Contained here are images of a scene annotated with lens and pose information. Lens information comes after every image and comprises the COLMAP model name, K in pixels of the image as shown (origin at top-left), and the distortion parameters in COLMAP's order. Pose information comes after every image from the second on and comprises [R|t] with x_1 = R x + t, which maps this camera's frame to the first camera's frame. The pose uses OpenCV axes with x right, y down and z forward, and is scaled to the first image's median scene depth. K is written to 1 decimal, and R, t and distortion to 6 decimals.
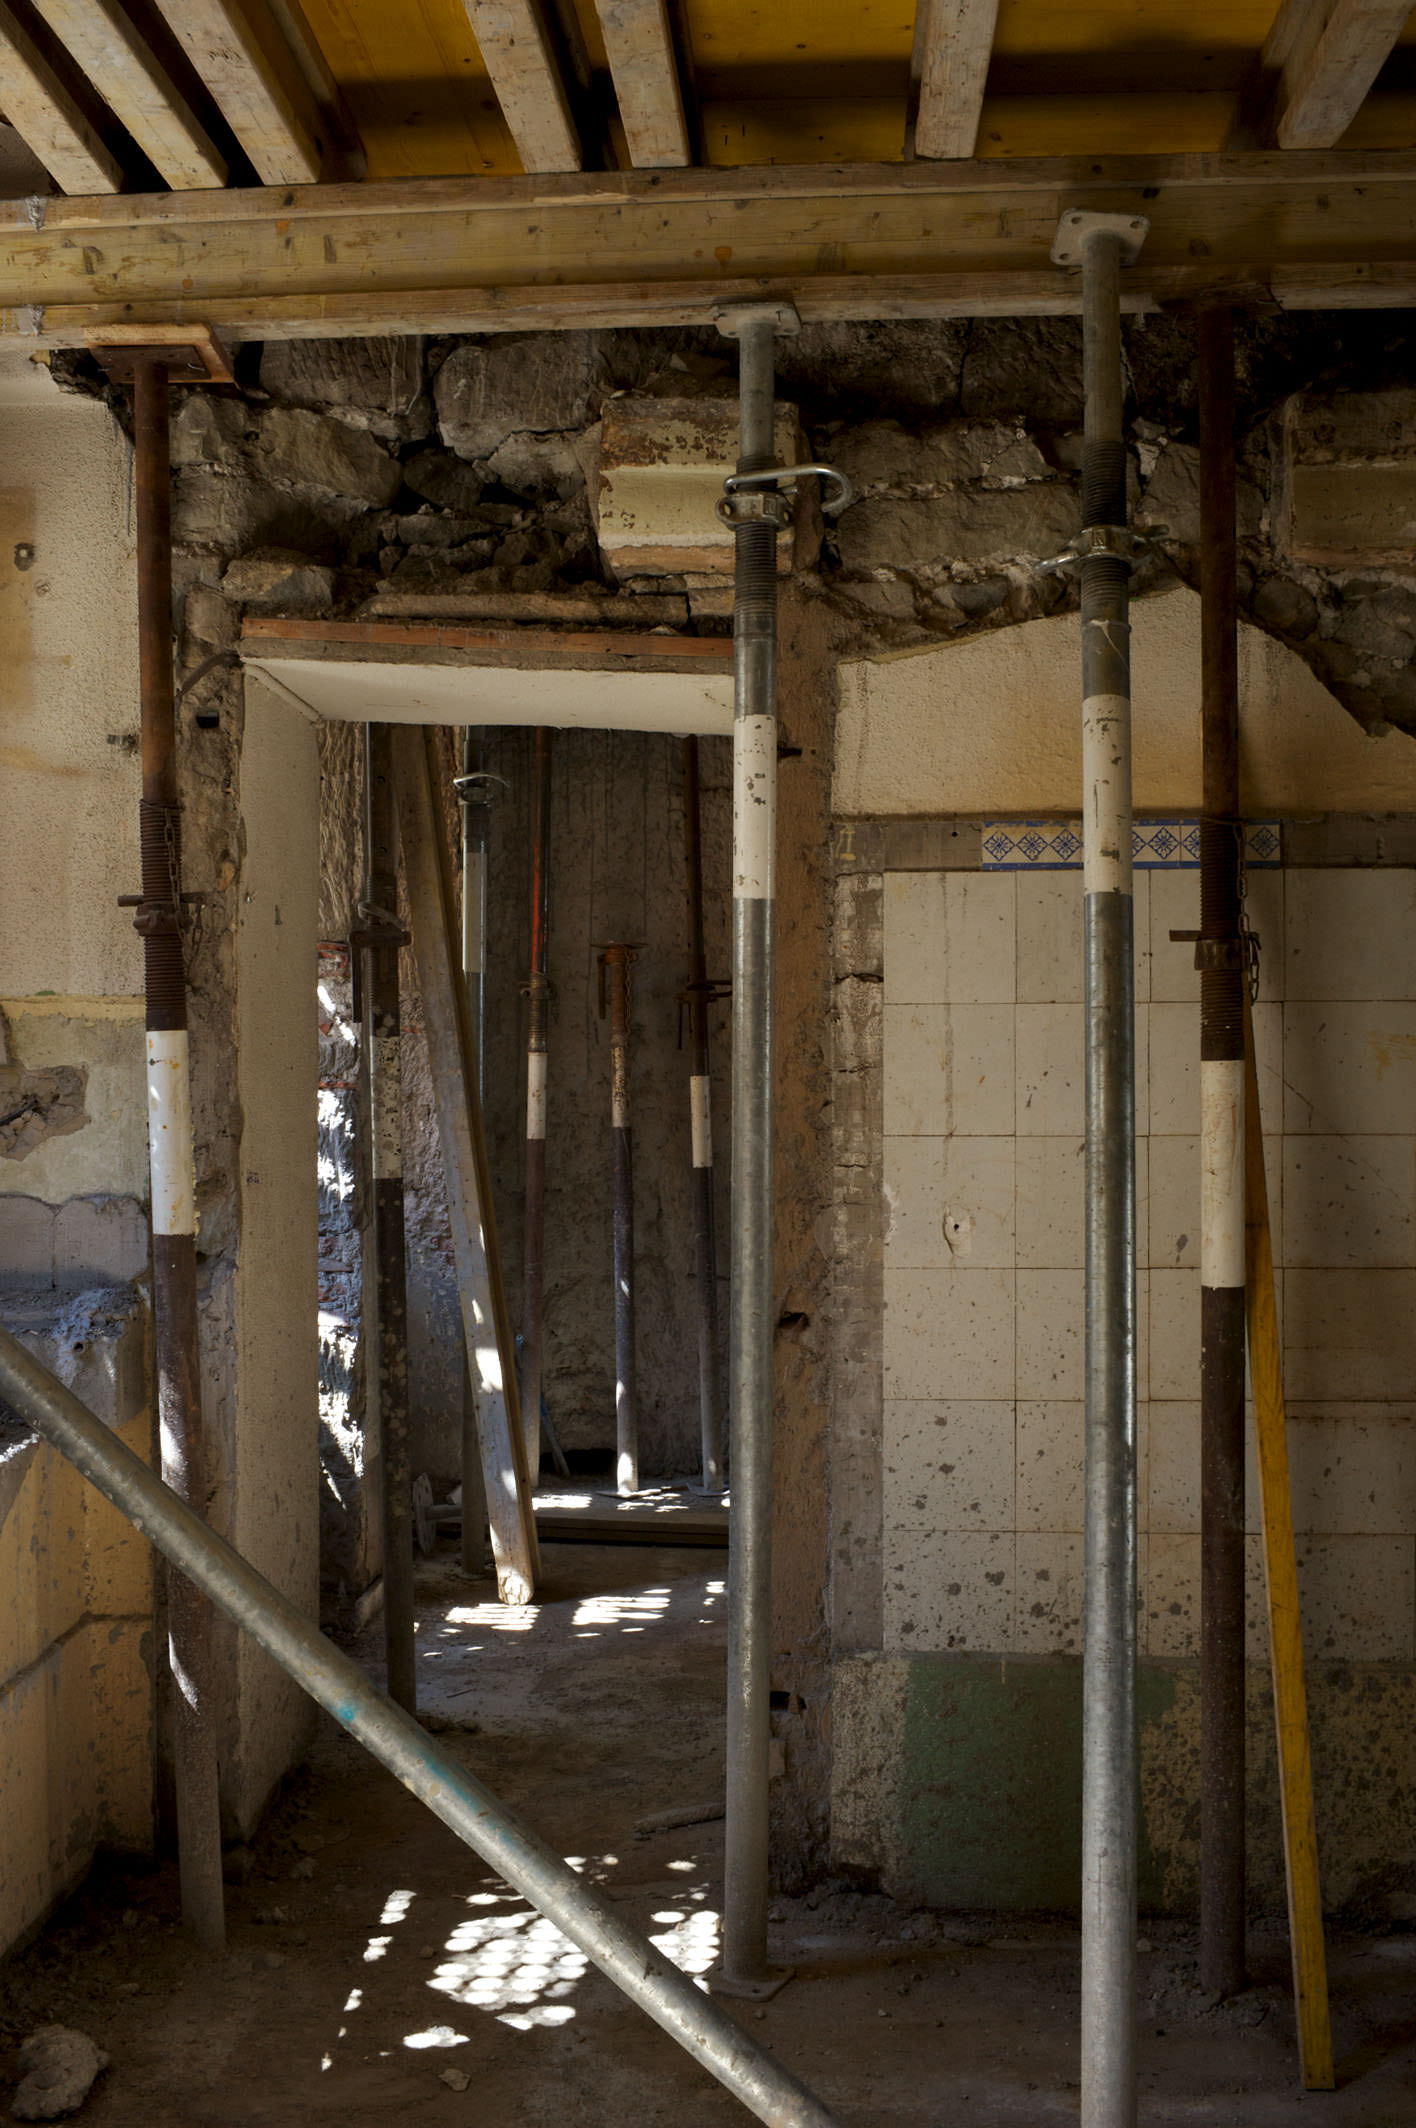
lens RADIAL K [[2137.1, 0, 690.4], [0, 2137.1, 1062.3], [0, 0, 1]] dist [-0.060690, 0.000000]
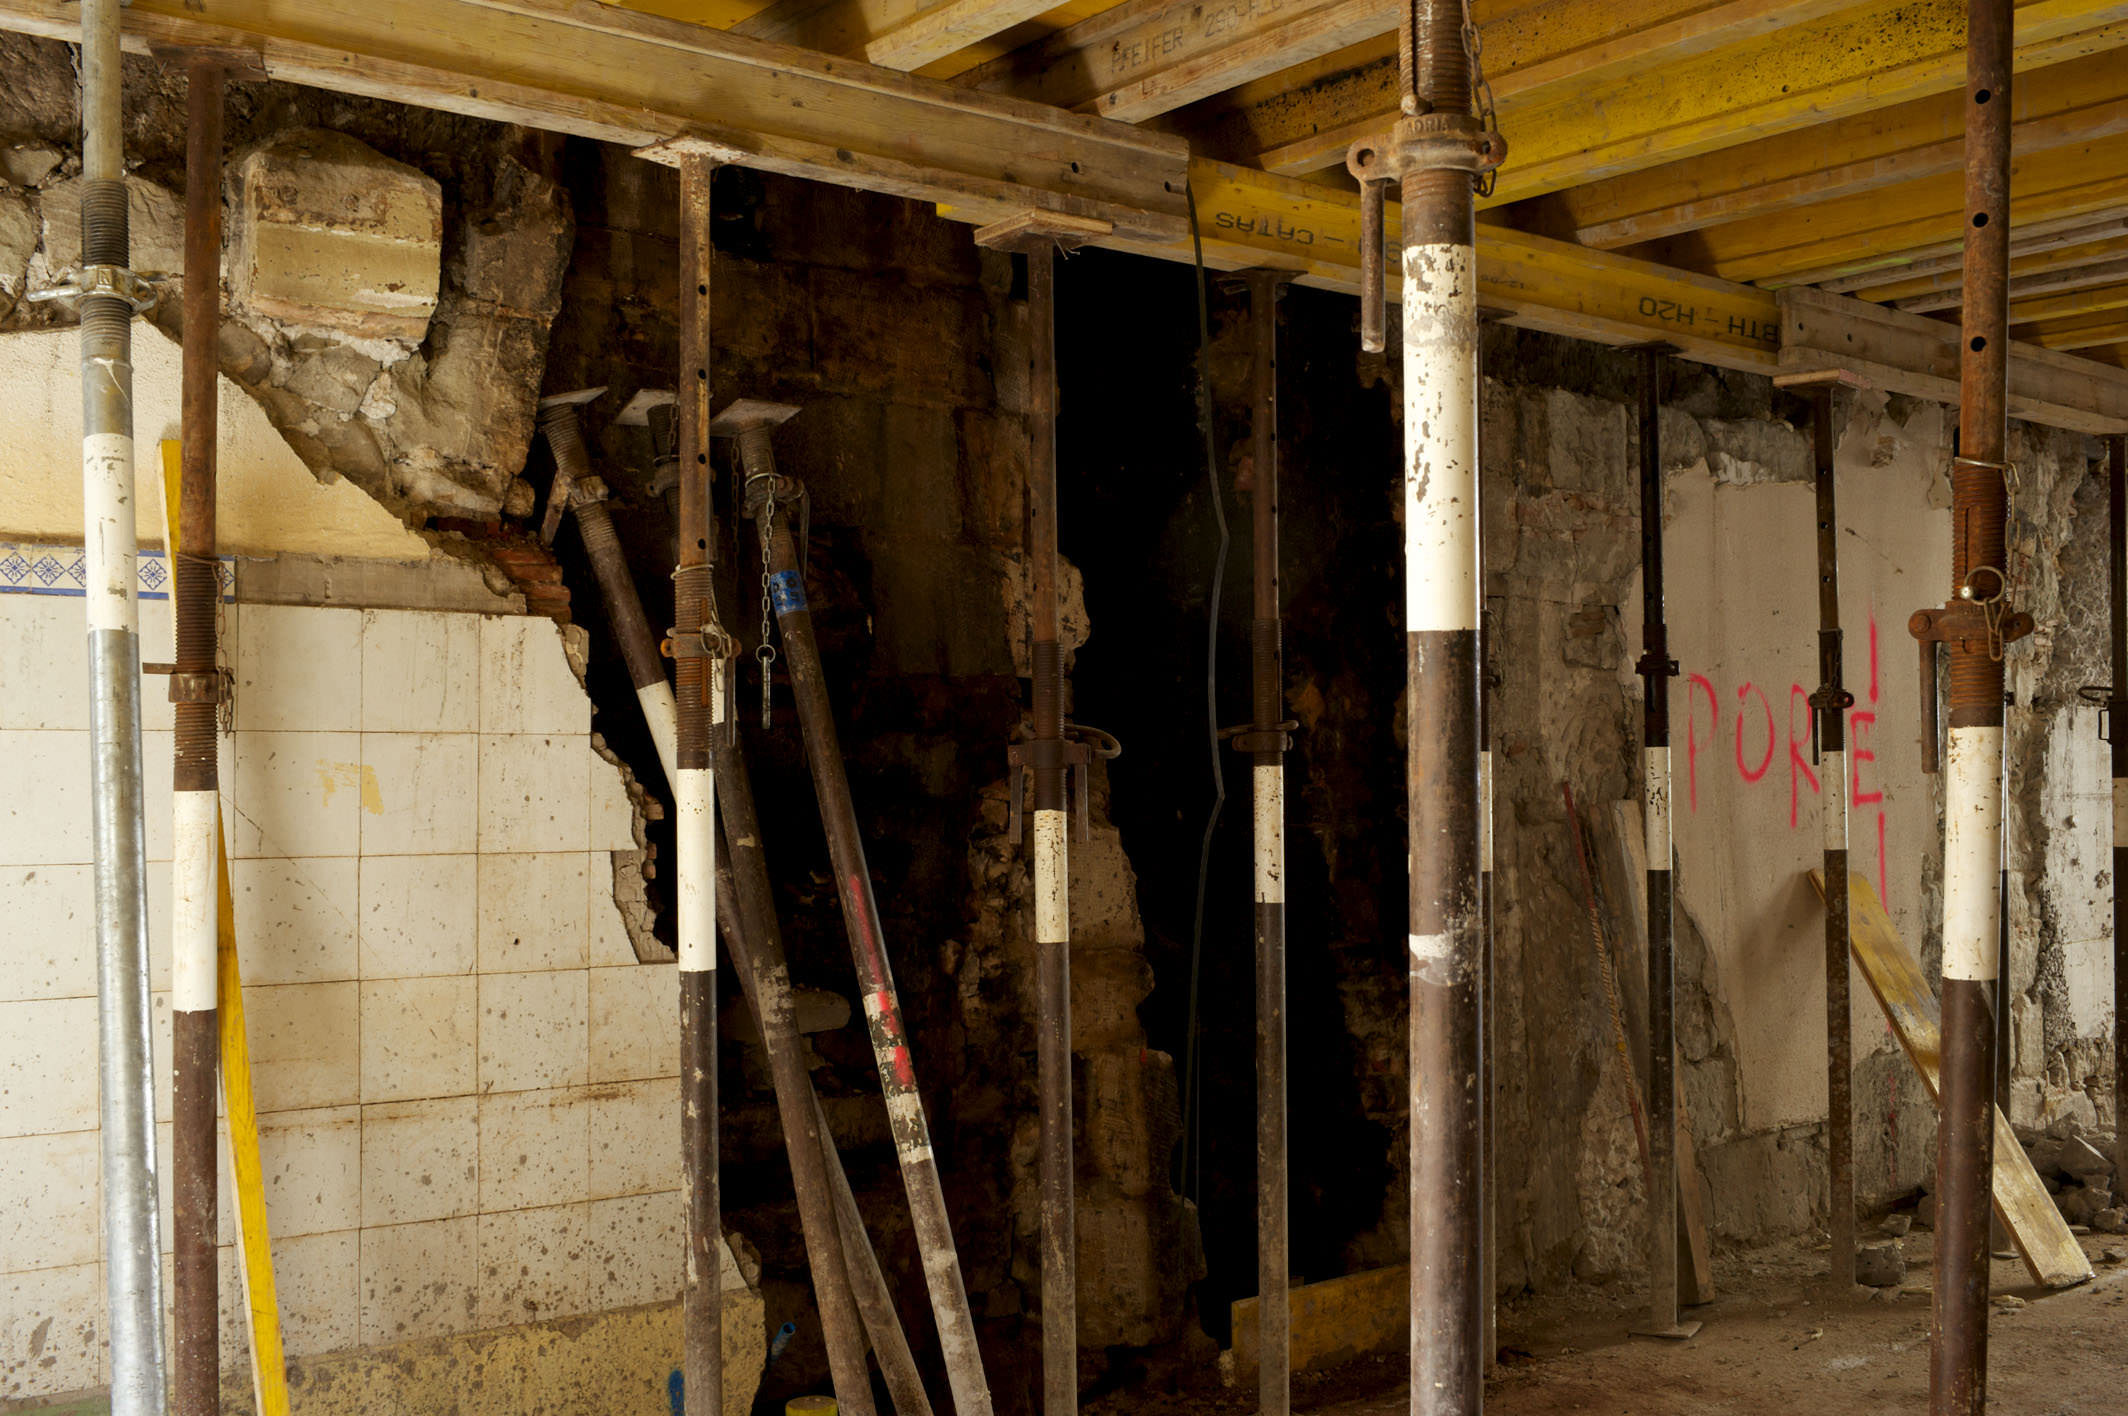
lens RADIAL K [[2137.1, 0, 1085.7], [0, 2137.1, 707.7], [0, 0, 1]] dist [-0.060690, 0.000000]
pose [[0.731285, 0.018287, 0.681827, -0.124645], [-0.002005, 0.999694, -0.024662, -0.015481], [-0.682069, 0.016668, 0.731098, -0.041227]]
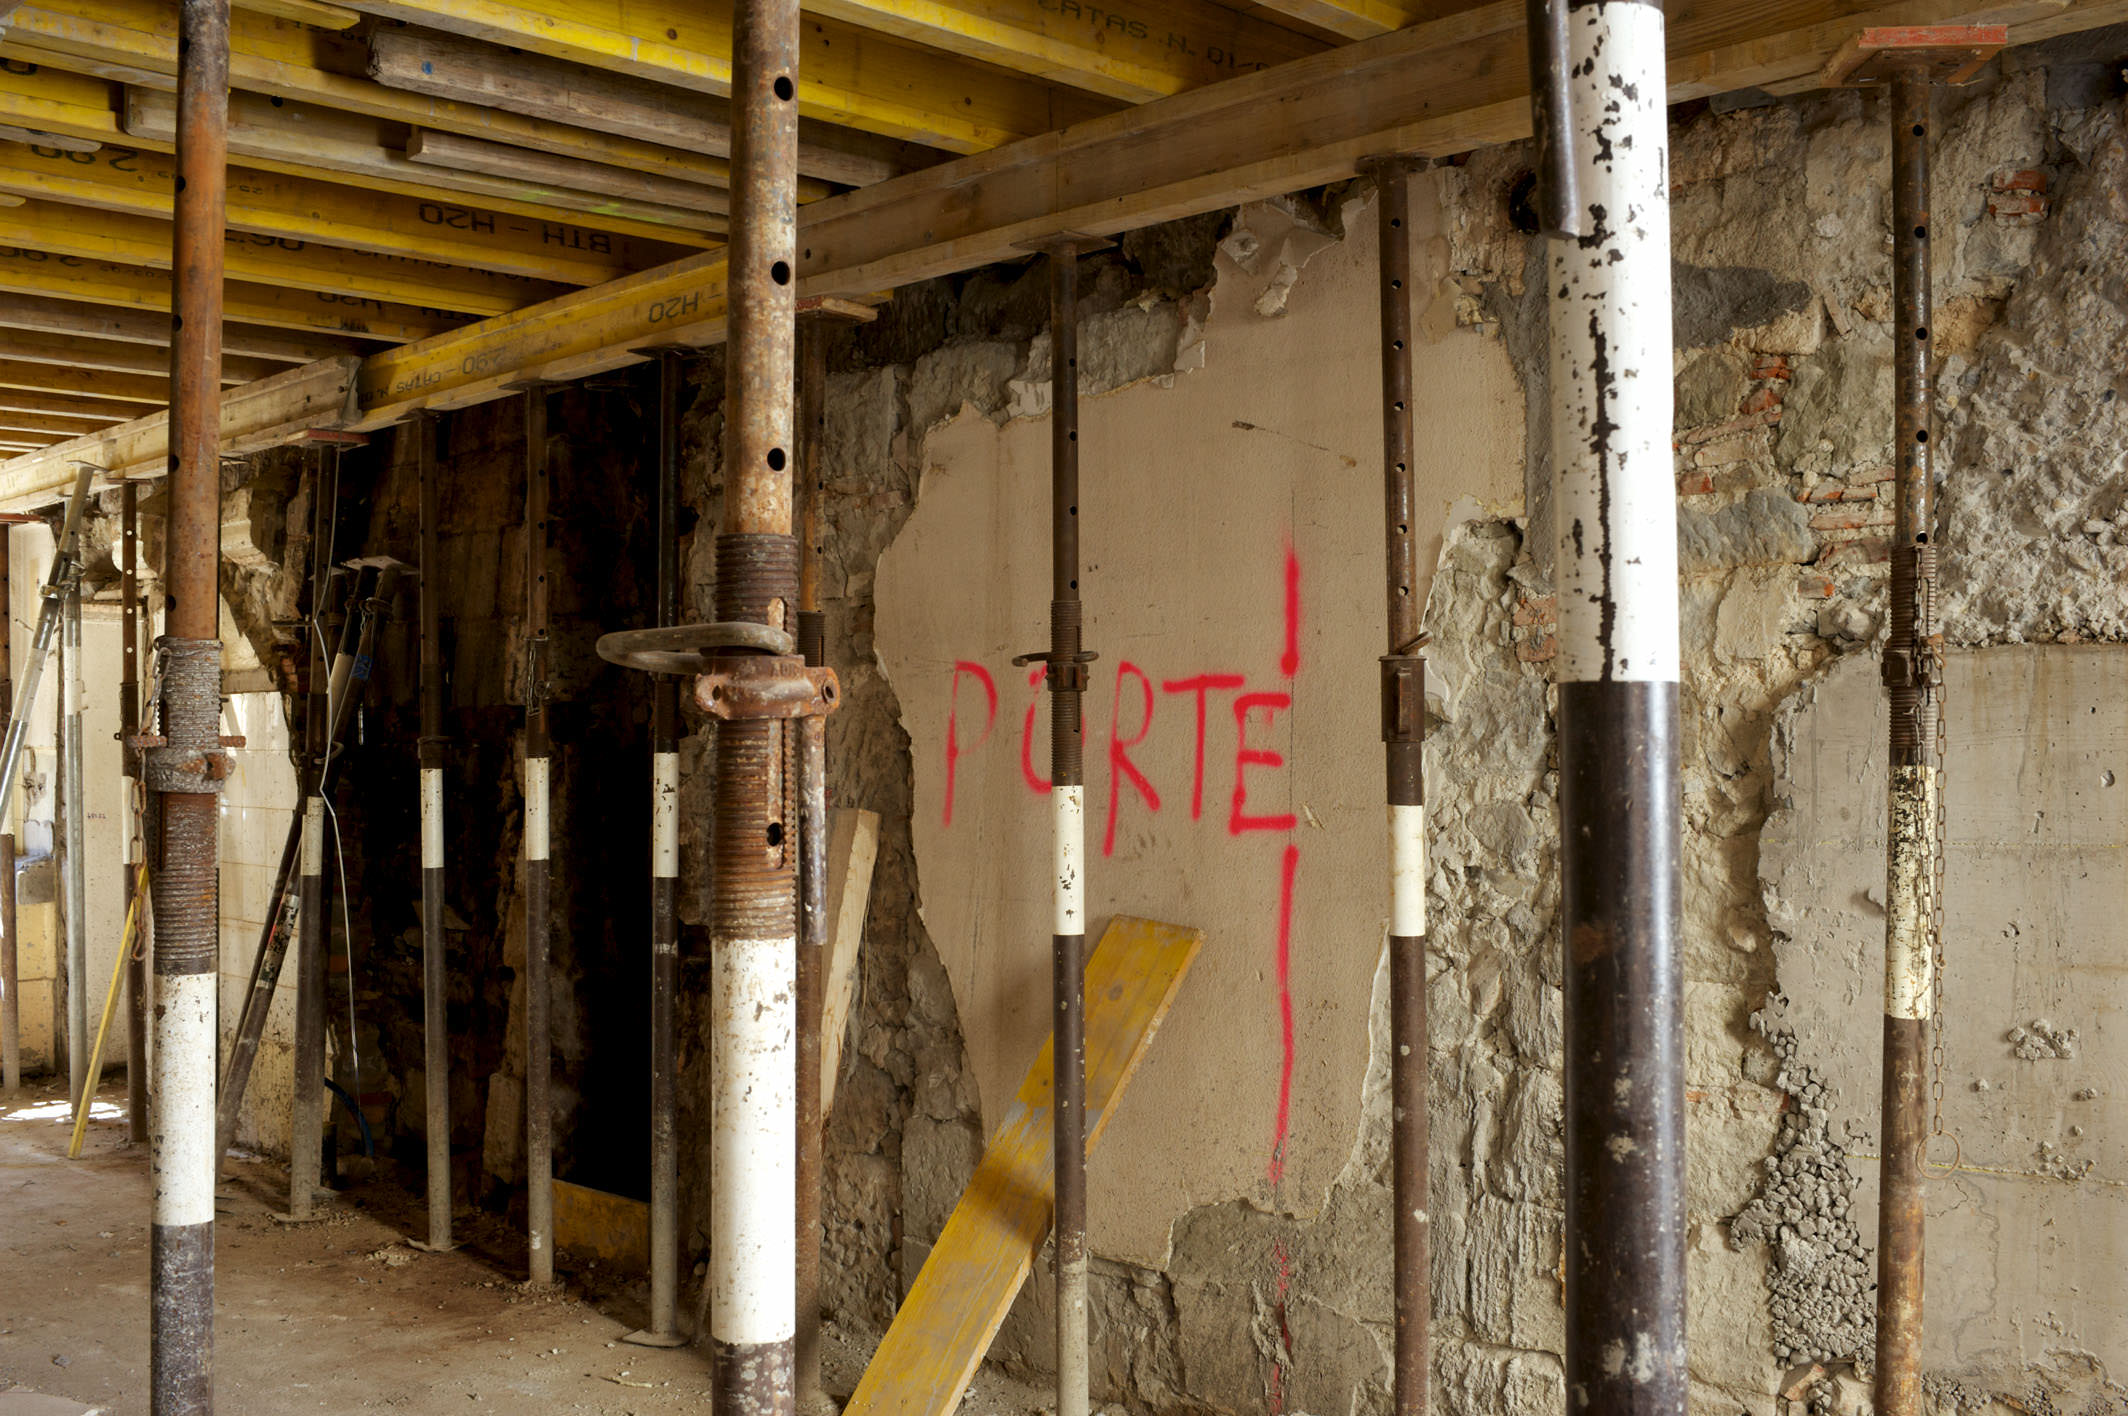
lens RADIAL K [[2137.1, 0, 1064.5], [0, 2137.1, 714.9], [0, 0, 1]] dist [-0.060690, 0.000000]
pose [[0.751055, -0.014390, -0.660082, 2.501867], [0.014422, 0.999881, -0.005388, -0.042410], [0.660082, -0.005473, 0.751174, -0.160888]]
